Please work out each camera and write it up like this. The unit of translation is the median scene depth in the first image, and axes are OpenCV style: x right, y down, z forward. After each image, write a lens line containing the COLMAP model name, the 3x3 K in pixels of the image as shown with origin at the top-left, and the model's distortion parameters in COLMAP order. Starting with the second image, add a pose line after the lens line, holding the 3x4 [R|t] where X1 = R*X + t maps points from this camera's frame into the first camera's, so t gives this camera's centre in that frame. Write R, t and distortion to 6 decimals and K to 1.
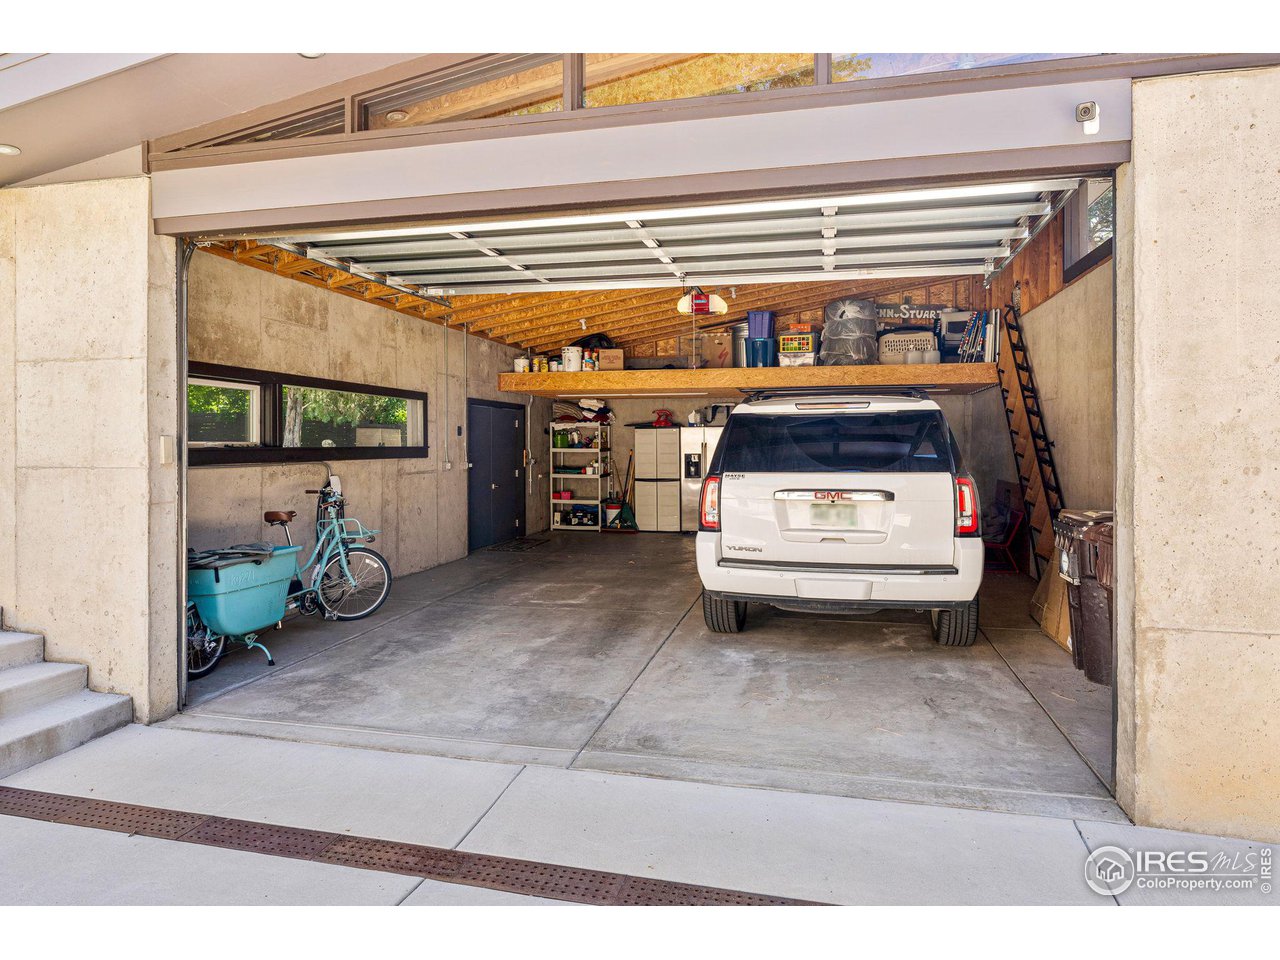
lens RADIAL K [[763.3, 0, 641.6], [0, 763.3, 476.9], [0, 0, 1]] dist [-0.001917, -0.000145]
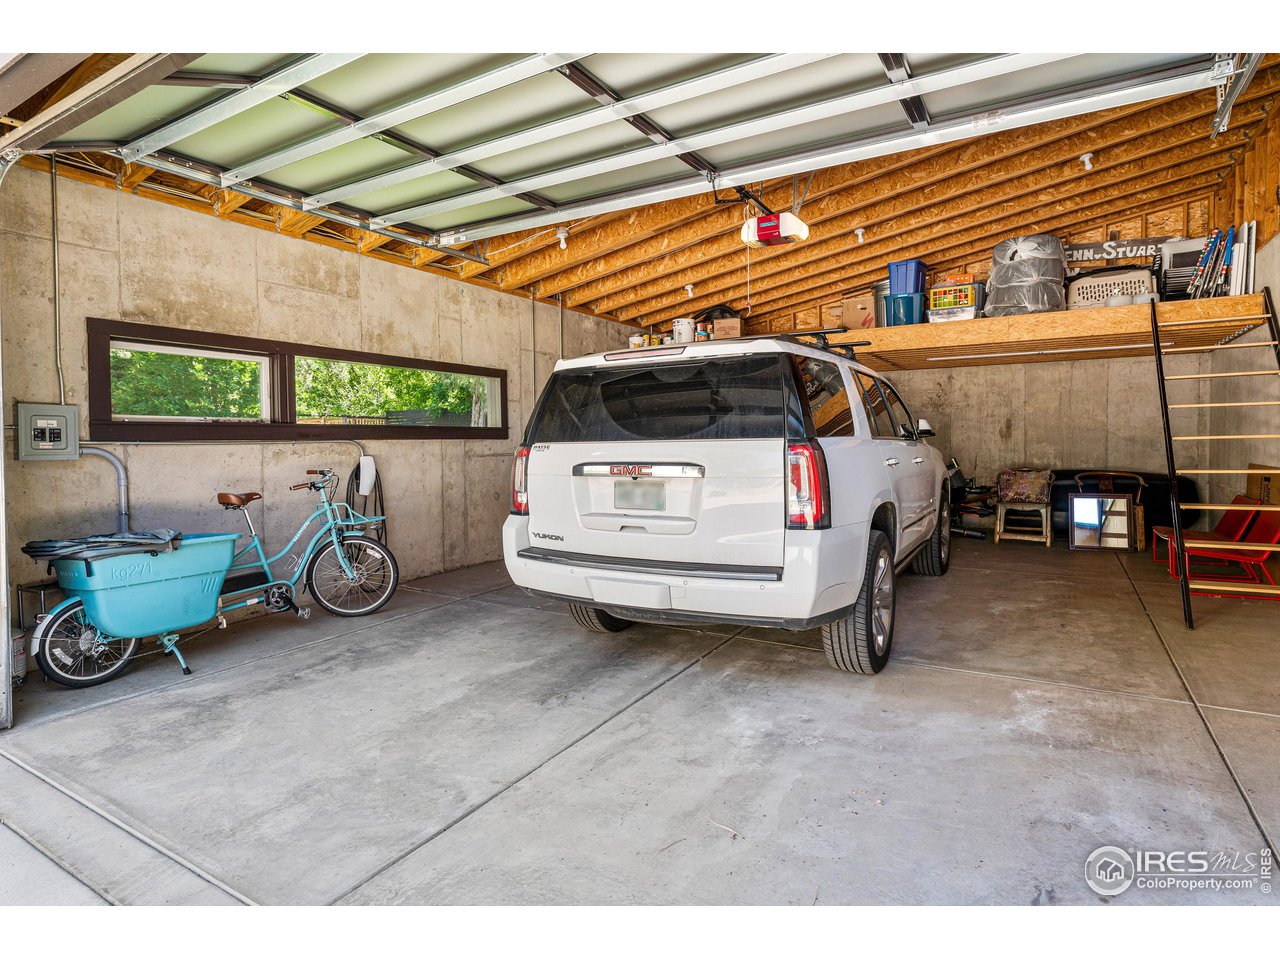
lens RADIAL K [[680.4, 0, 637.7], [0, 680.4, 479.2], [0, 0, 1]] dist [-0.005359, 0.001672]
pose [[0.953848, 0.006470, -0.300222, 0.154855], [-0.001564, 0.999861, 0.016579, 0.012091], [0.300287, -0.015345, 0.953725, 0.309083]]
